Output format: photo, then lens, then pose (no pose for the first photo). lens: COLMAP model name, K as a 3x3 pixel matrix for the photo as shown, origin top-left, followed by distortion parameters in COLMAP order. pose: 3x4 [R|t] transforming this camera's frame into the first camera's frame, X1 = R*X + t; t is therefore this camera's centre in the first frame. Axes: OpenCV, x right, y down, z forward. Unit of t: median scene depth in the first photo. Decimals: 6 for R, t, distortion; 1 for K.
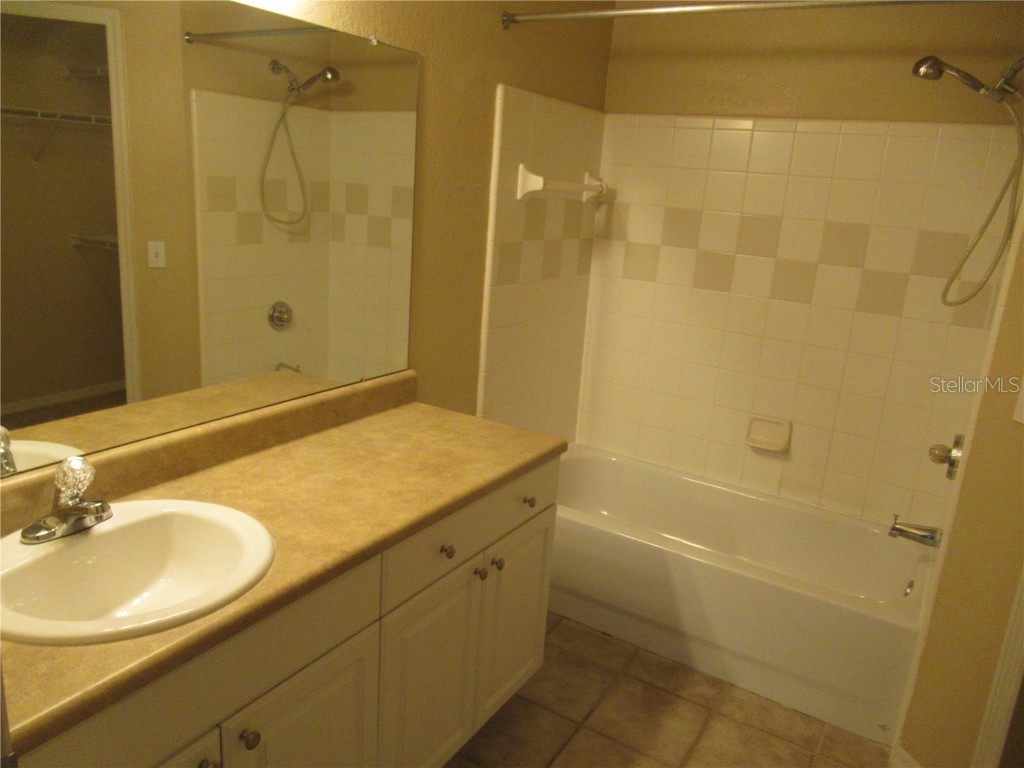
lens RADIAL K [[777.1, 0, 512.0], [0, 777.1, 384.0], [0, 0, 1]] dist [0.008714, 0.005128]
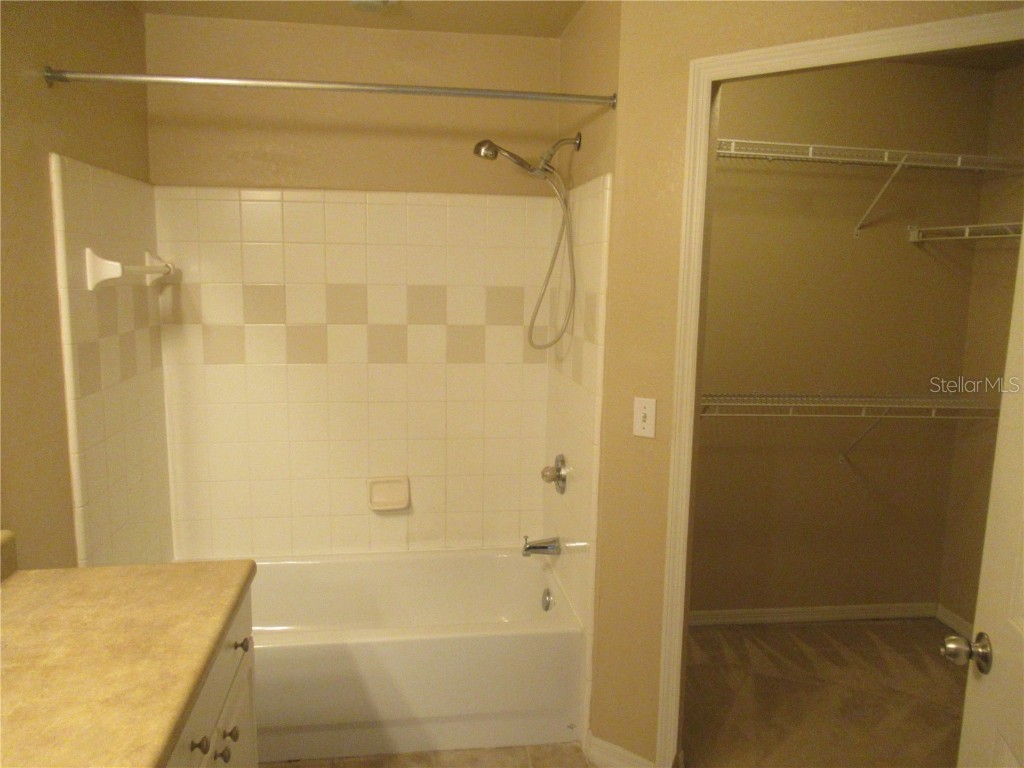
lens RADIAL K [[777.1, 0, 512.0], [0, 777.1, 384.0], [0, 0, 1]] dist [0.008714, 0.005128]
pose [[0.772000, -0.161853, 0.614670, -0.169137], [0.207465, 0.978238, -0.002980, -0.045942], [-0.600811, 0.129823, 0.788779, 0.096928]]
